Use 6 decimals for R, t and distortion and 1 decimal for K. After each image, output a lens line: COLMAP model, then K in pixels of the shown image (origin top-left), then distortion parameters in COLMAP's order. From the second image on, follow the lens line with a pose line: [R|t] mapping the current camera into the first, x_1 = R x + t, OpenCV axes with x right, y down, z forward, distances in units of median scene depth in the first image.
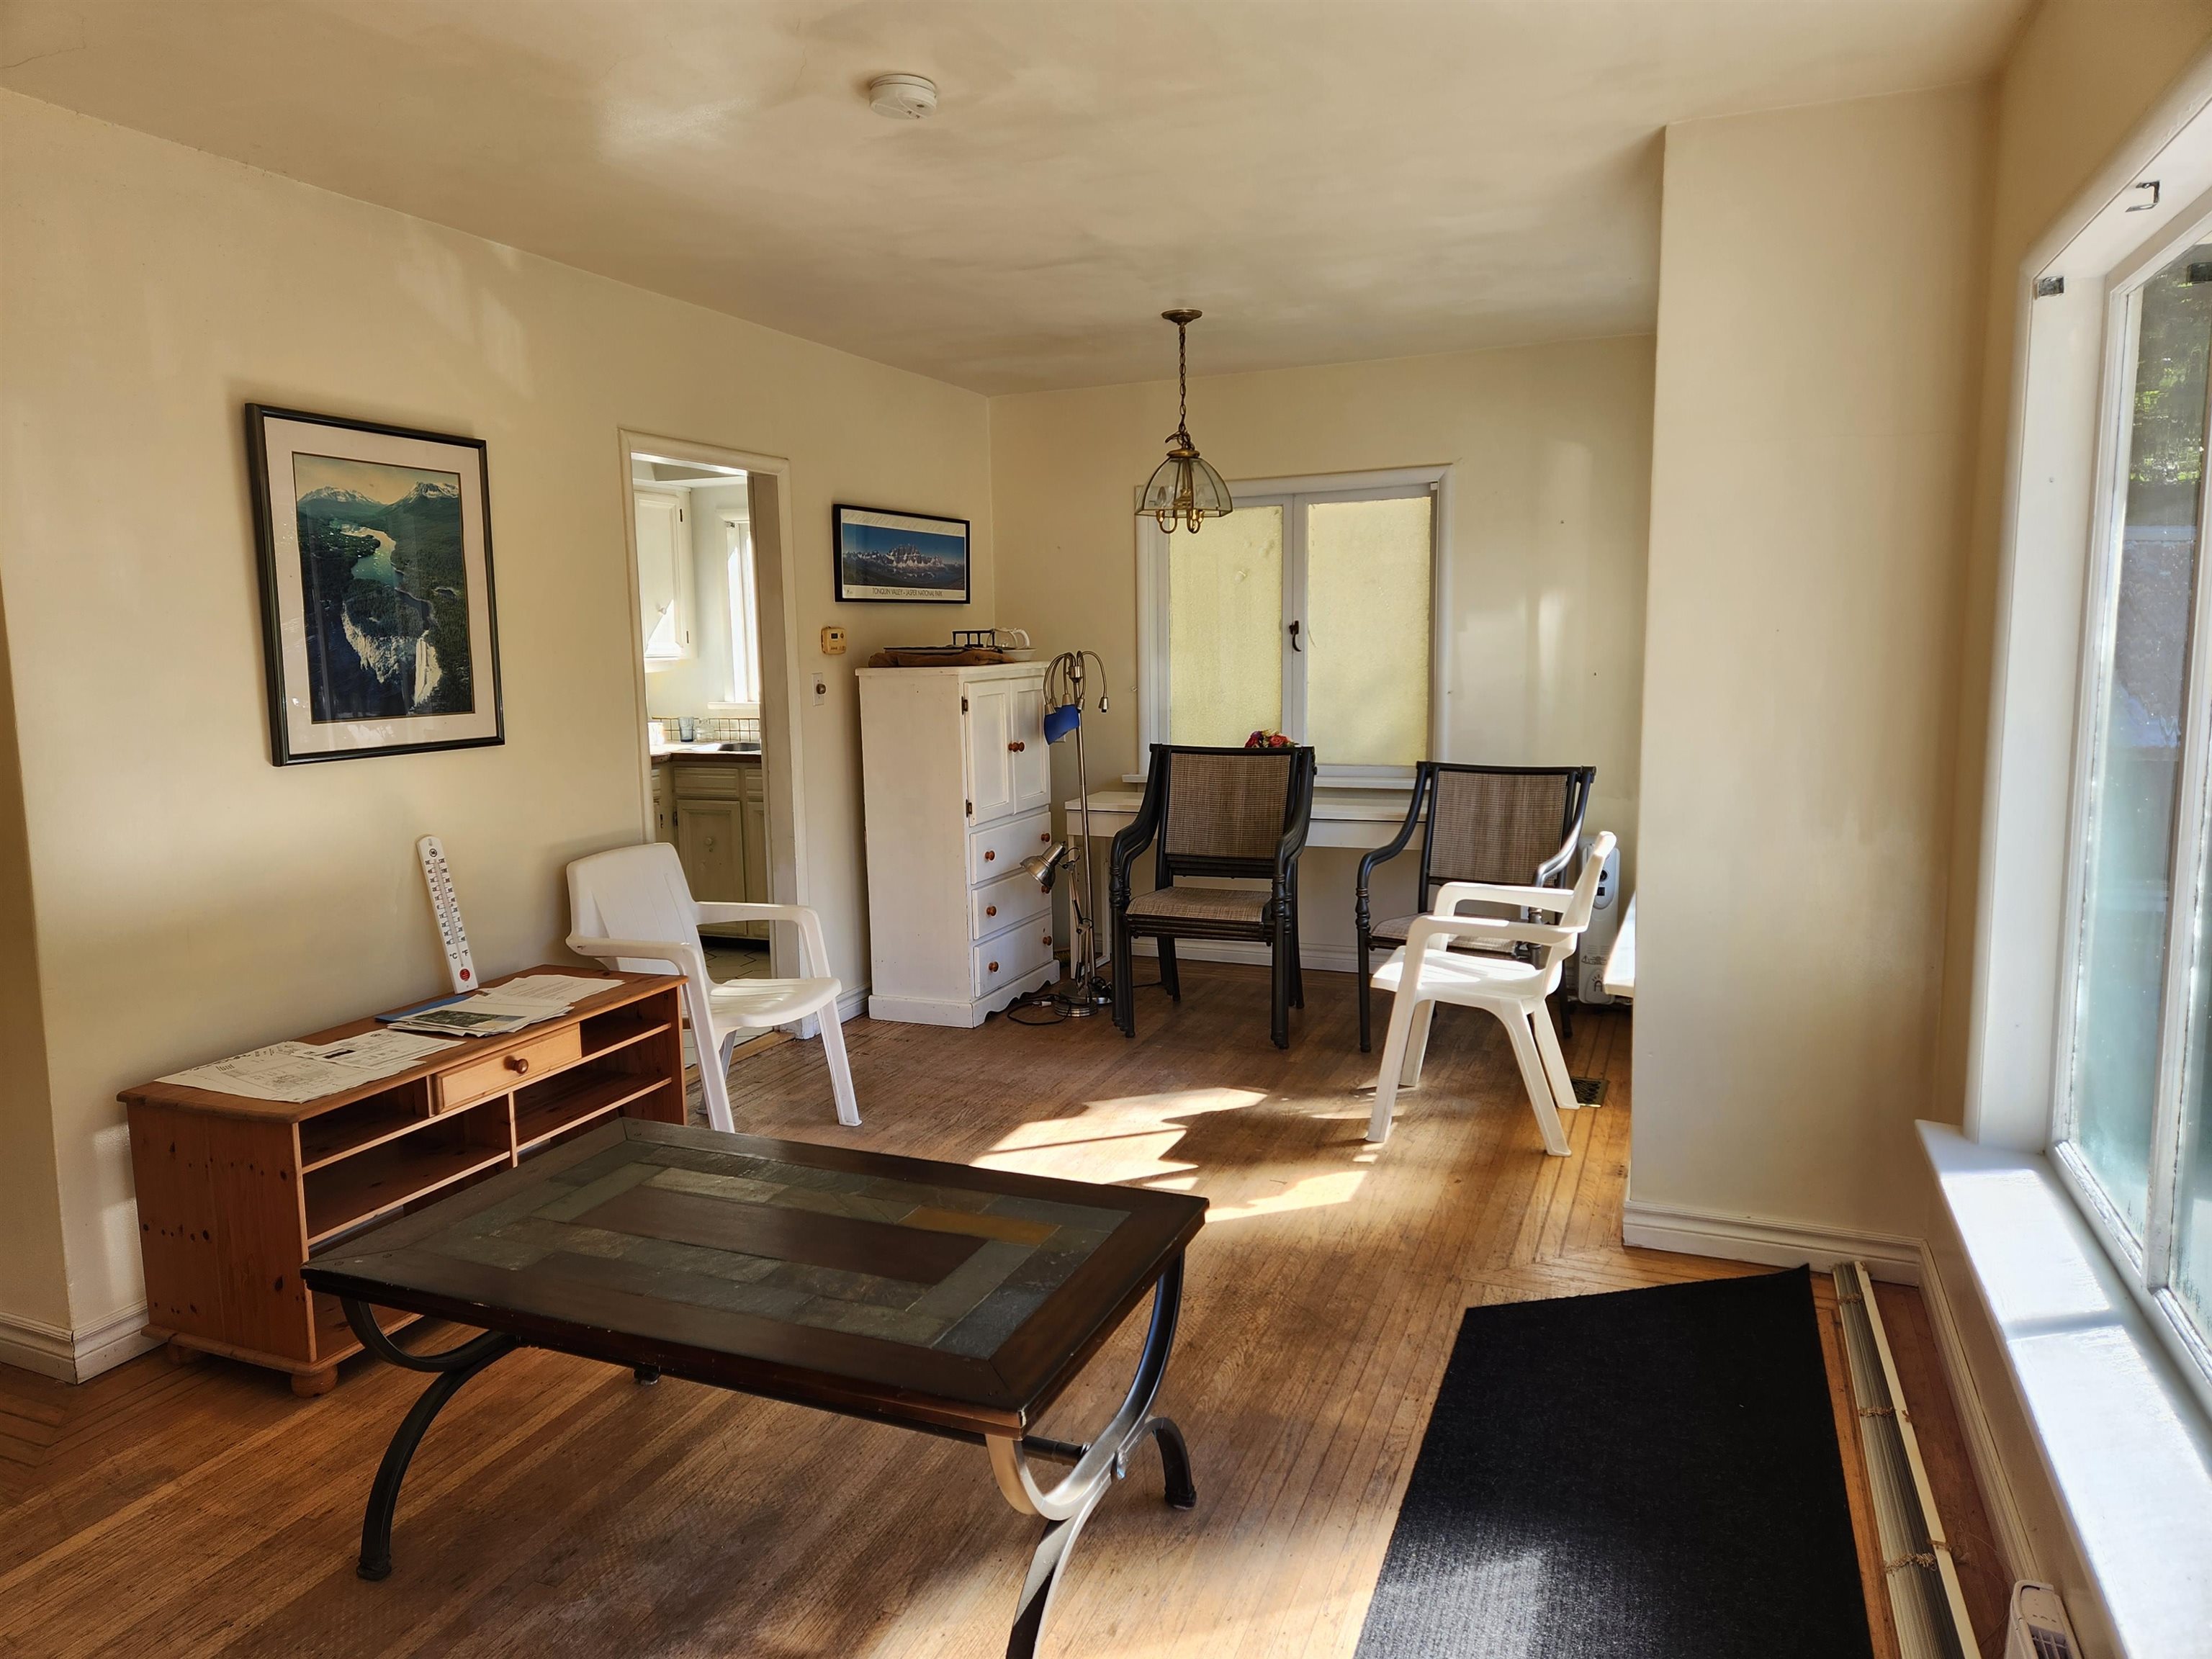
lens RADIAL K [[1519.8, 0, 1106.0], [0, 1519.8, 829.5], [0, 0, 1]] dist [0.118783, -0.112339]
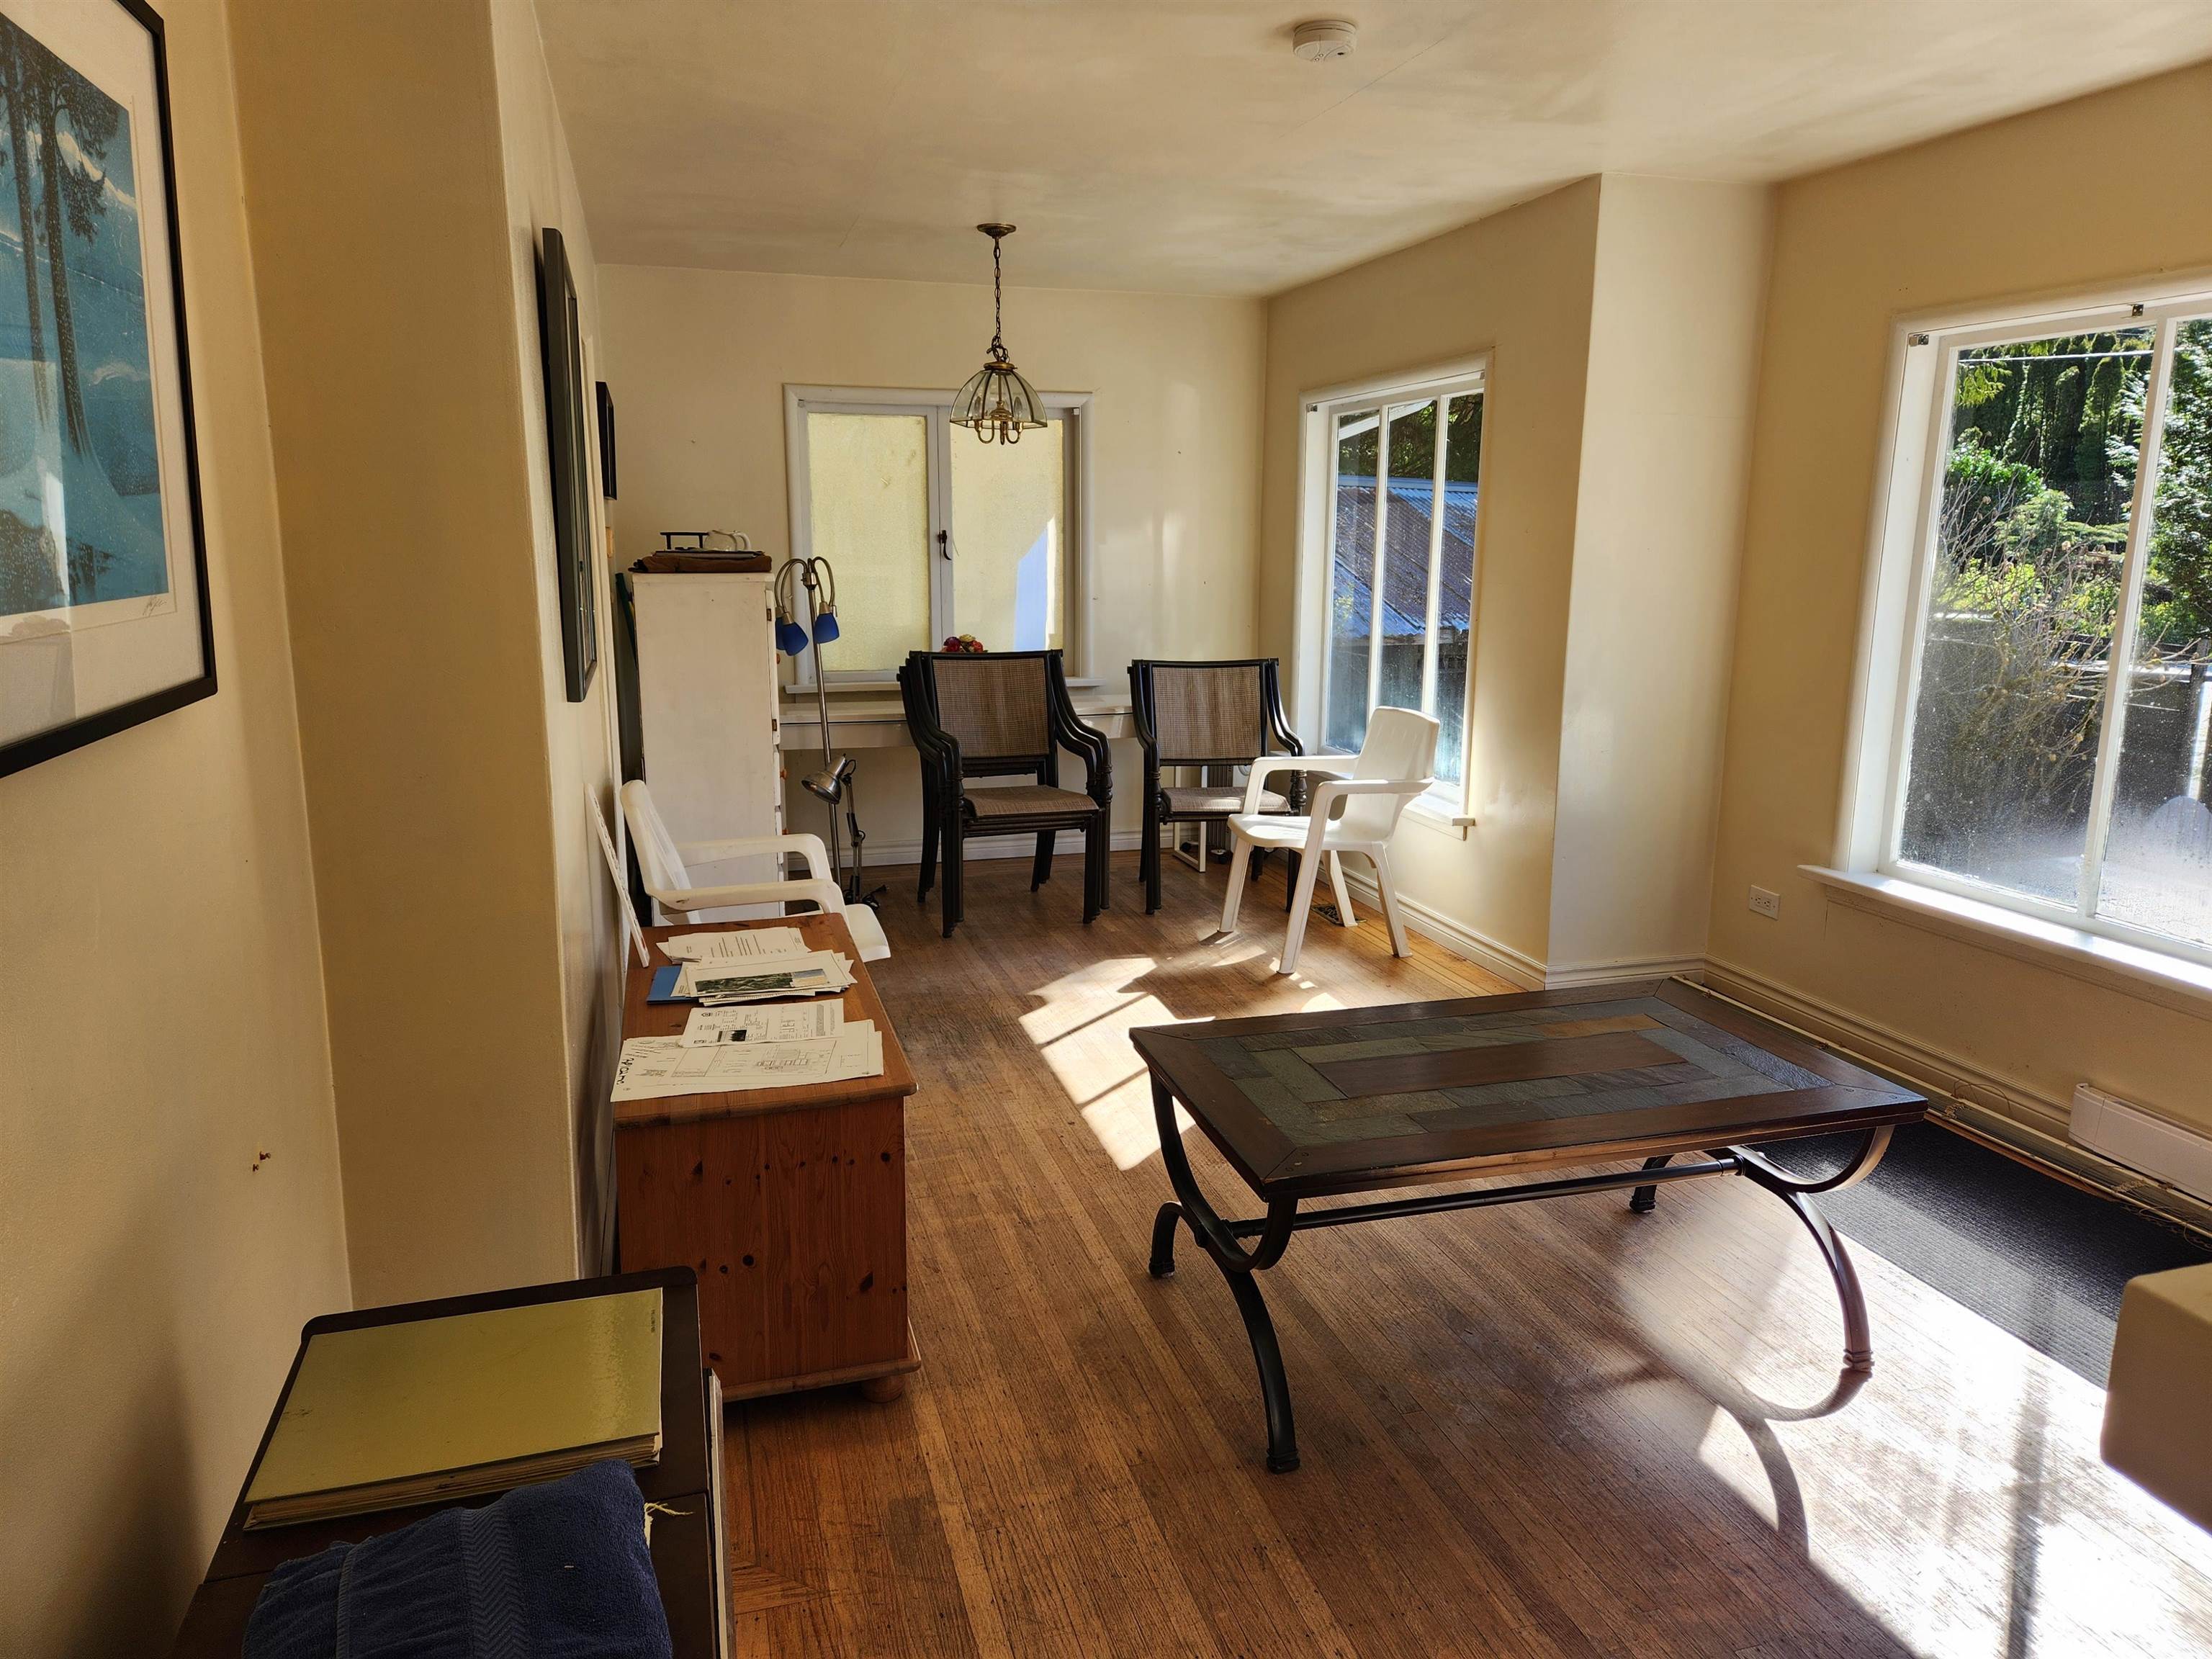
lens RADIAL K [[1519.8, 0, 1106.0], [0, 1519.8, 829.5], [0, 0, 1]] dist [0.118783, -0.112339]
pose [[0.749700, -0.106439, 0.653162, -0.631328], [0.067267, 0.994125, 0.084793, -0.018203], [-0.658350, -0.019633, 0.752456, 0.172492]]
